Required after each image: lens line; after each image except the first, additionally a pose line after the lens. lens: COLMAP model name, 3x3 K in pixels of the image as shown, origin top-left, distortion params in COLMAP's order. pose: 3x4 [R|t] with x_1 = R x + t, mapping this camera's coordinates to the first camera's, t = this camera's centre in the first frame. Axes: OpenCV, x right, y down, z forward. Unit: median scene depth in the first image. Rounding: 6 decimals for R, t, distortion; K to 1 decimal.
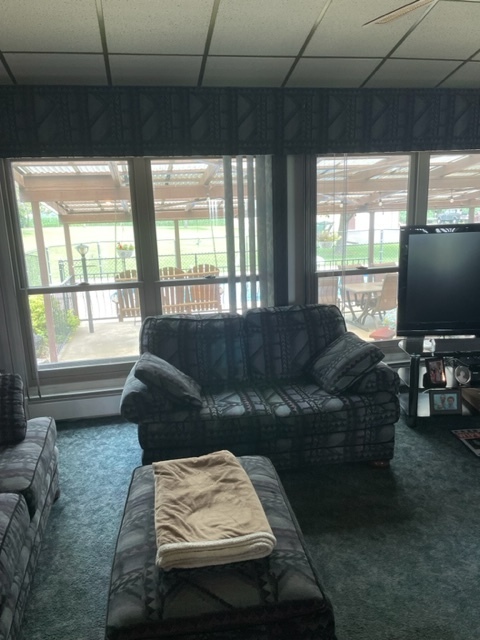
lens RADIAL K [[482.4, 0, 235.8], [0, 482.4, 322.6], [0, 0, 1]] dist [0.097572, -0.134940]
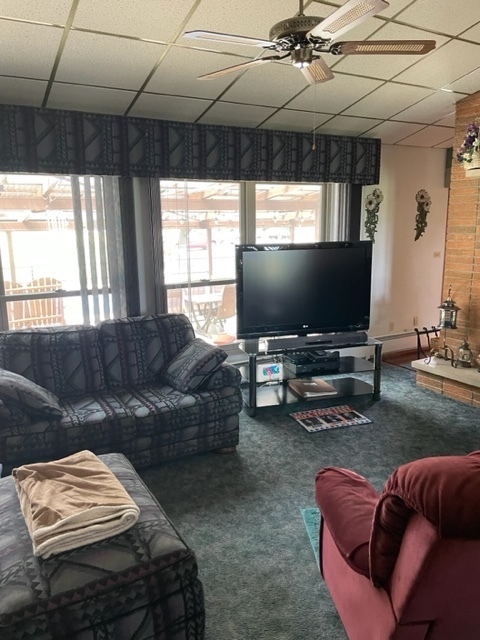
lens RADIAL K [[488.5, 0, 236.8], [0, 488.5, 317.2], [0, 0, 1]] dist [0.100949, -0.135897]
pose [[0.947687, -0.036713, 0.317083, -0.036957], [0.048446, 0.998399, -0.029194, 0.010657], [-0.315504, 0.043028, 0.947948, -0.104485]]
